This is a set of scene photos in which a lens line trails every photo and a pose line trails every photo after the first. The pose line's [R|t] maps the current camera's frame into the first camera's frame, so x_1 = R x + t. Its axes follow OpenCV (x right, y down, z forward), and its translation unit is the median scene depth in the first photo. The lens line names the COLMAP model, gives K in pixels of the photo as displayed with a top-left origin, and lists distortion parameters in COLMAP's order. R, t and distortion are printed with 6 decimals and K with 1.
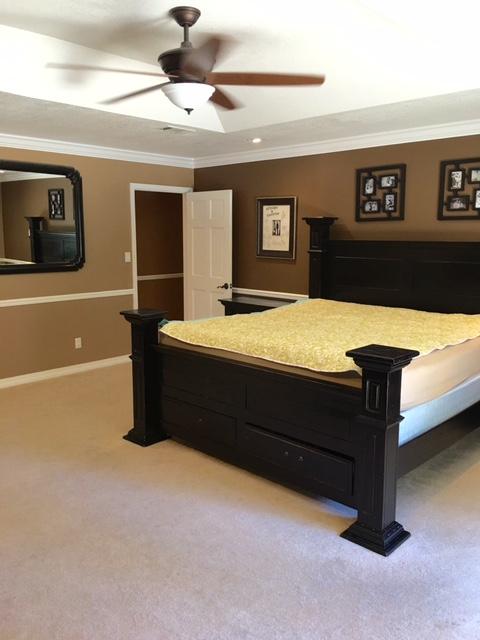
lens RADIAL K [[548.3, 0, 241.8], [0, 548.3, 317.3], [0, 0, 1]] dist [0.060034, -0.001941]
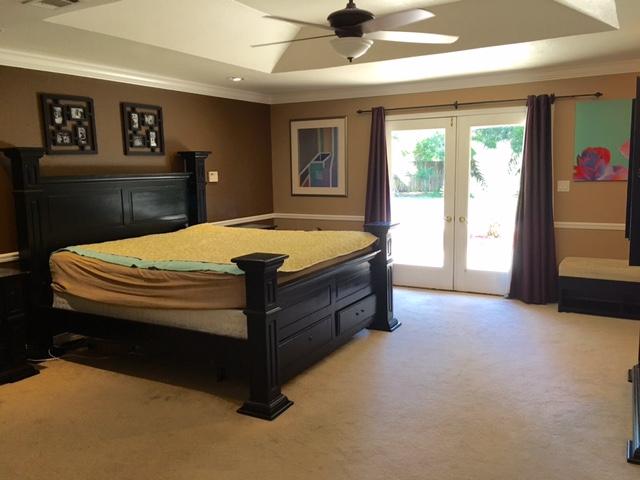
lens RADIAL K [[548.3, 0, 321.8], [0, 548.3, 241.4], [0, 0, 1]] dist [0.060034, -0.001941]
pose [[-0.241565, -0.147473, 0.959113, -0.792401], [0.155876, 0.969652, 0.188353, -0.147297], [-0.957783, 0.195002, -0.211247, 0.846146]]
